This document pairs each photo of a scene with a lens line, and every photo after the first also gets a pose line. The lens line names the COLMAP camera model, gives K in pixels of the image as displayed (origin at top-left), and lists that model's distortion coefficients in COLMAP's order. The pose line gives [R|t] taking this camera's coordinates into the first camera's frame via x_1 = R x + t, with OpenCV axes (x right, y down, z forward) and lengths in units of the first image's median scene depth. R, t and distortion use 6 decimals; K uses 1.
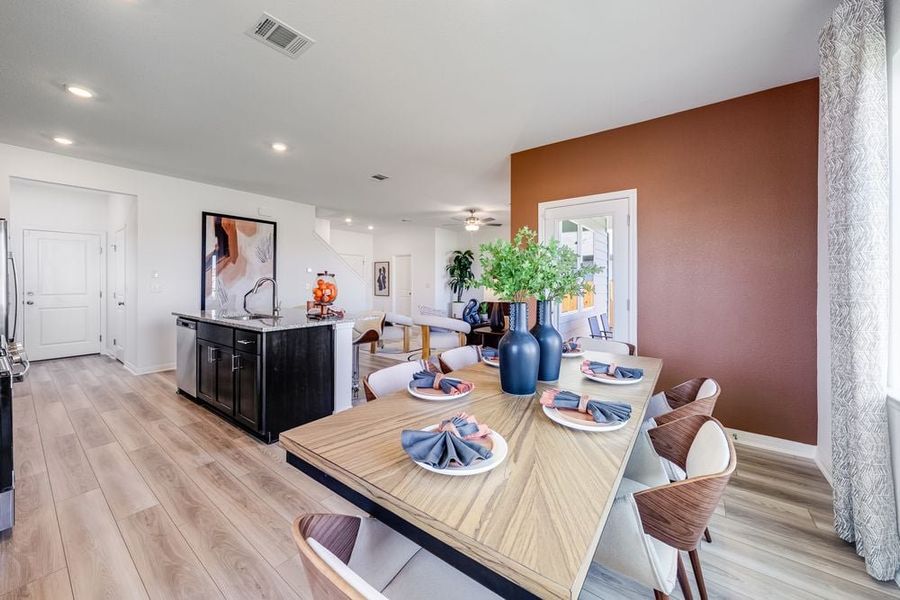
lens RADIAL K [[327.5, 0, 449.6], [0, 327.5, 284.0], [0, 0, 1]] dist [-0.000003, 0.000001]
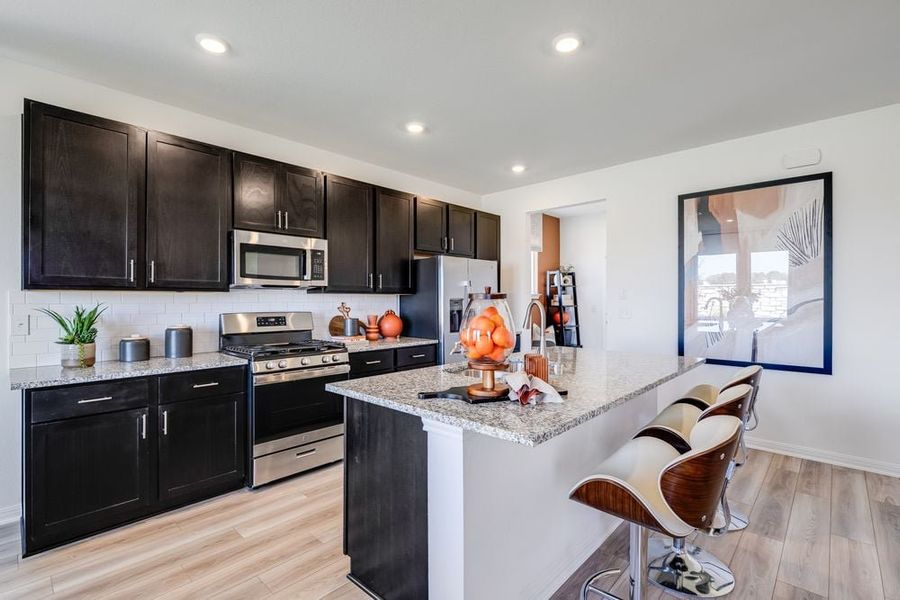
lens RADIAL K [[413.7, 0, 450.0], [0, 413.7, 300.0], [0, 0, 1]] dist [0.000564, -0.000008]
pose [[-0.111922, -0.002603, -0.993714, 0.173284], [-0.001821, 0.999995, -0.002414, -0.024552], [0.993715, 0.001539, -0.111926, 1.116585]]
